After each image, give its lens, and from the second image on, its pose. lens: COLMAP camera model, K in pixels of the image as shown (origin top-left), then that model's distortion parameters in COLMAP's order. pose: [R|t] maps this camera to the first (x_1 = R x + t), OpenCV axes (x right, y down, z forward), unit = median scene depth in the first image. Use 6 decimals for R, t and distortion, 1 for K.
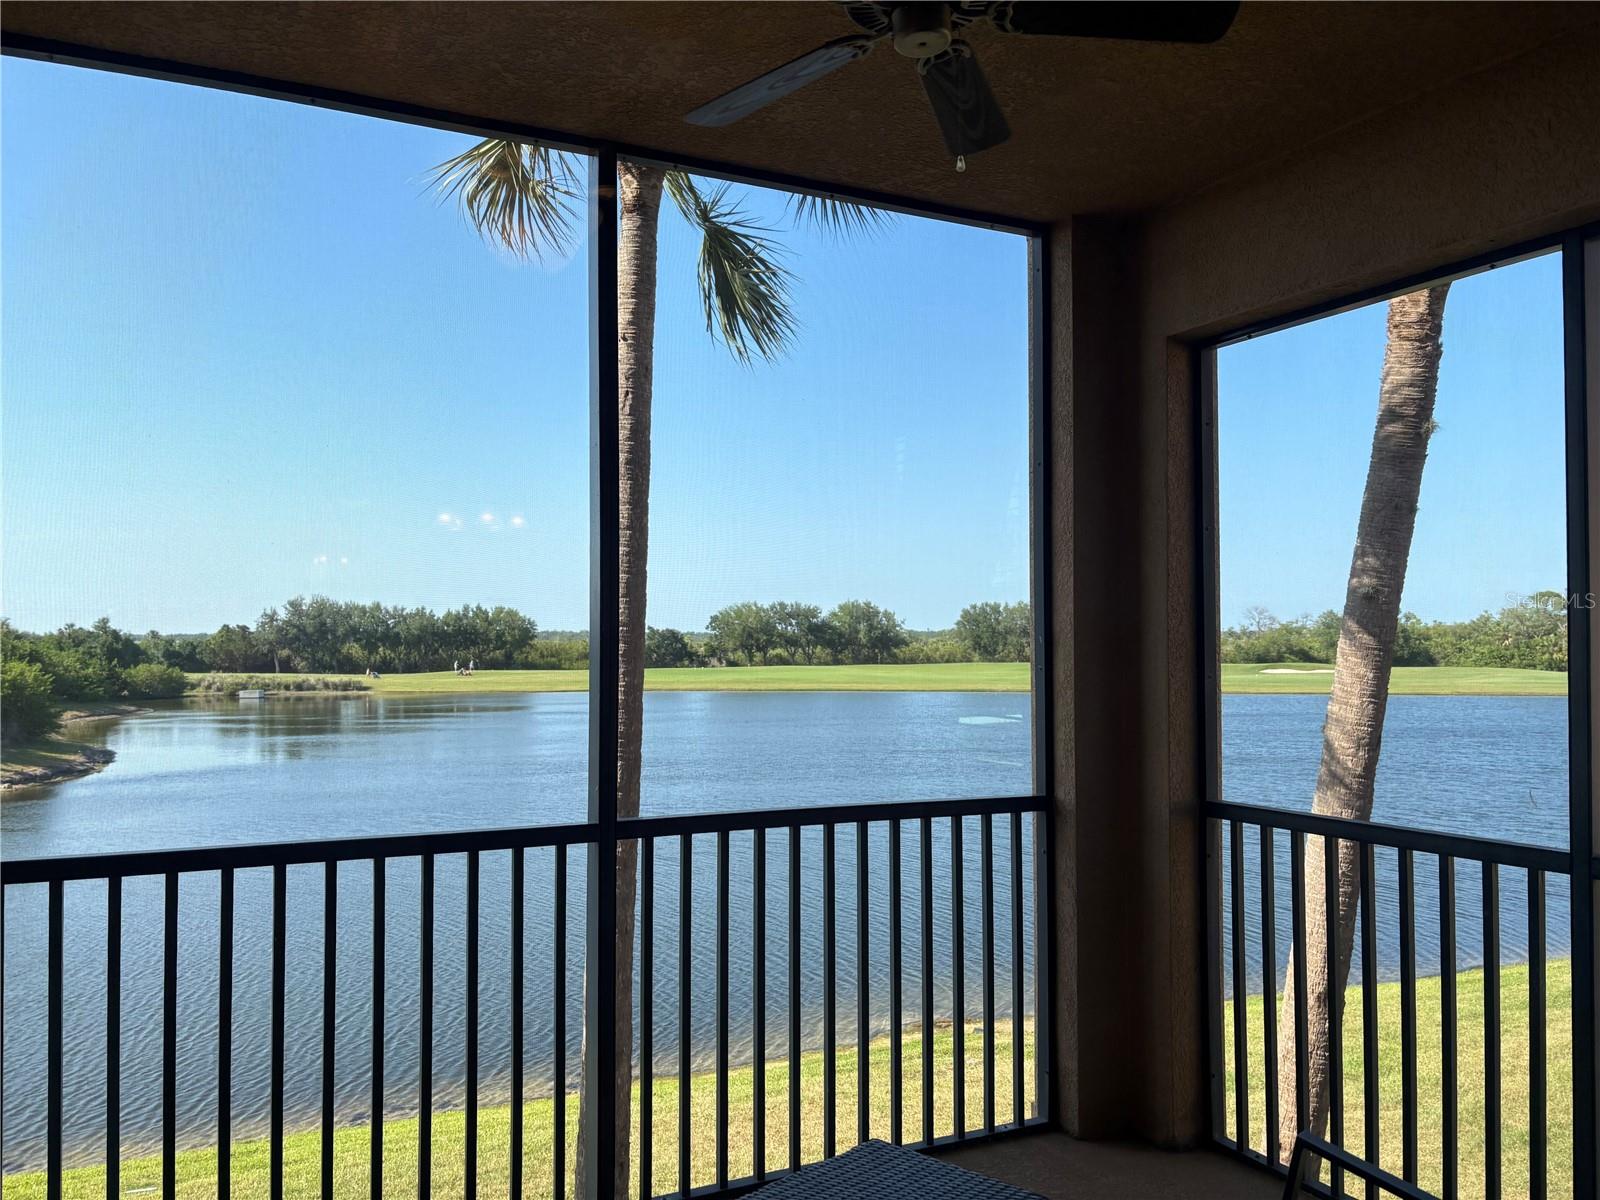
lens RADIAL K [[1201.2, 0, 804.2], [0, 1201.2, 605.3], [0, 0, 1]] dist [0.051391, -0.060555]
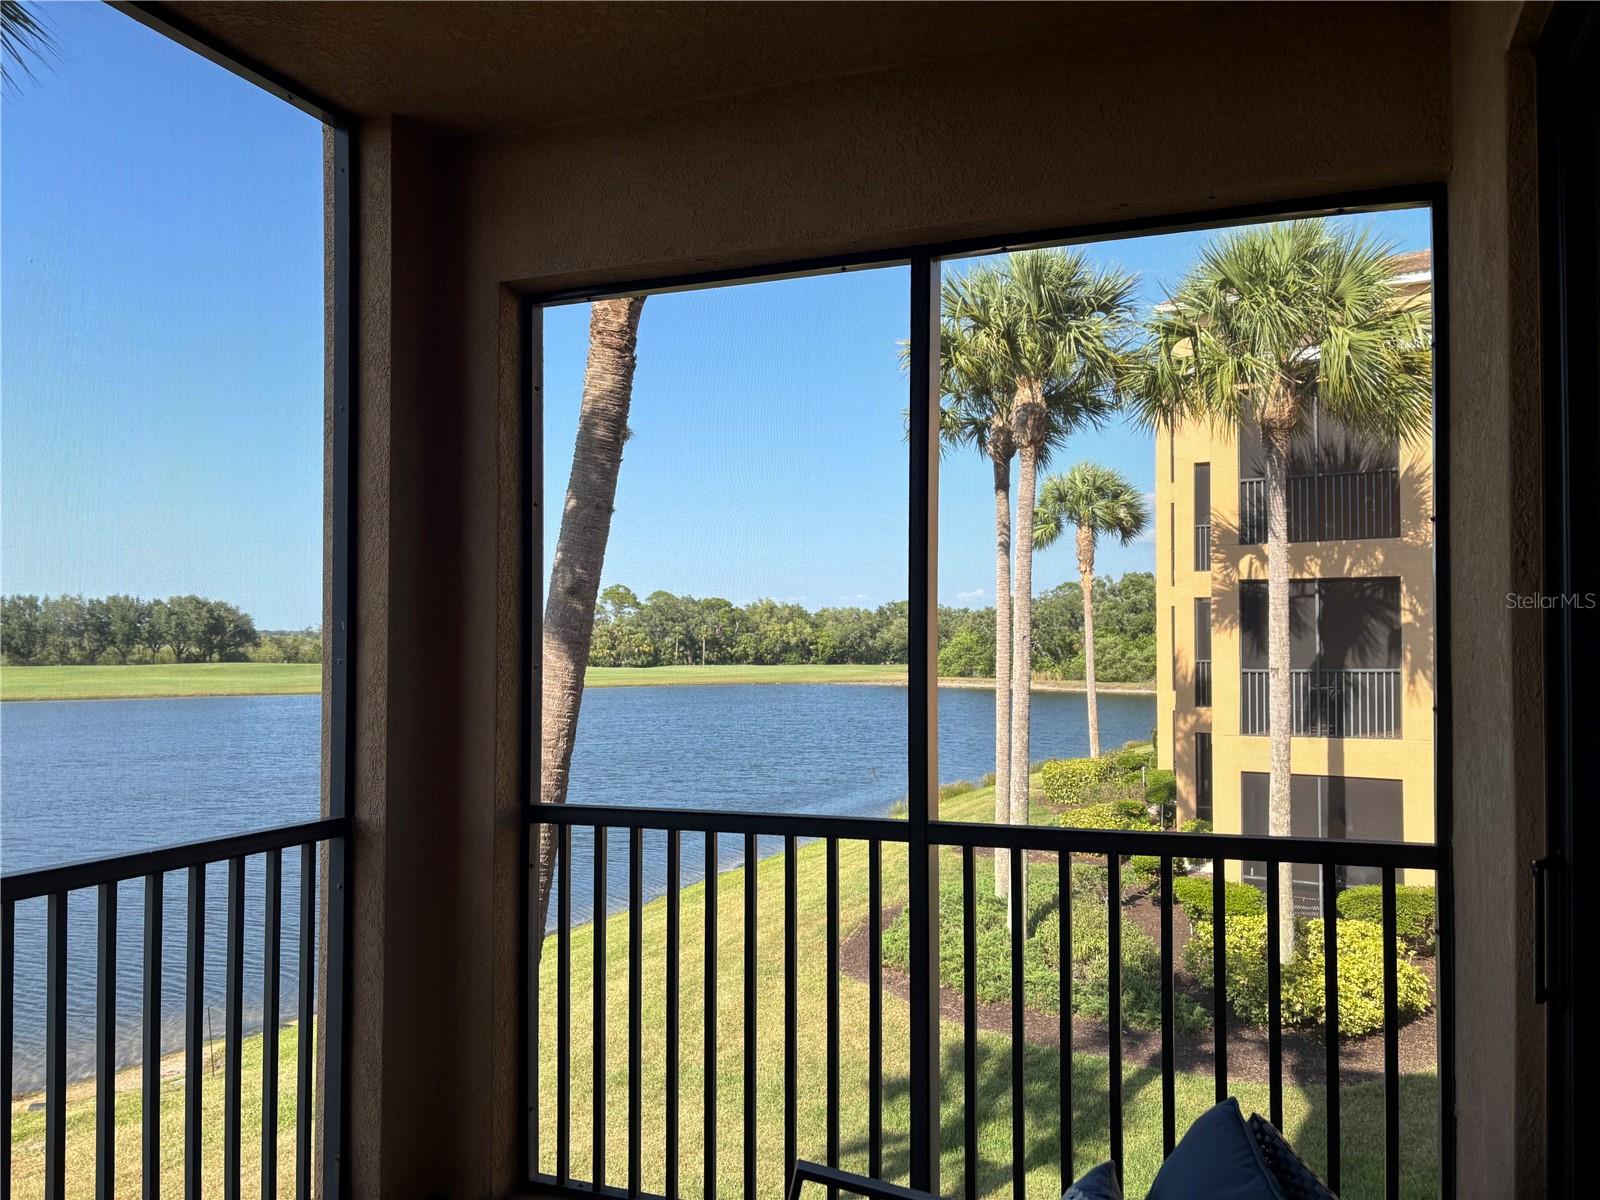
lens RADIAL K [[1201.2, 0, 795.6], [0, 1201.2, 610.7], [0, 0, 1]] dist [0.051391, -0.060555]
pose [[0.751950, 0.017154, 0.658997, -0.110796], [-0.020230, 0.999791, -0.002942, 0.014663], [-0.658910, -0.011119, 0.752140, 0.188537]]
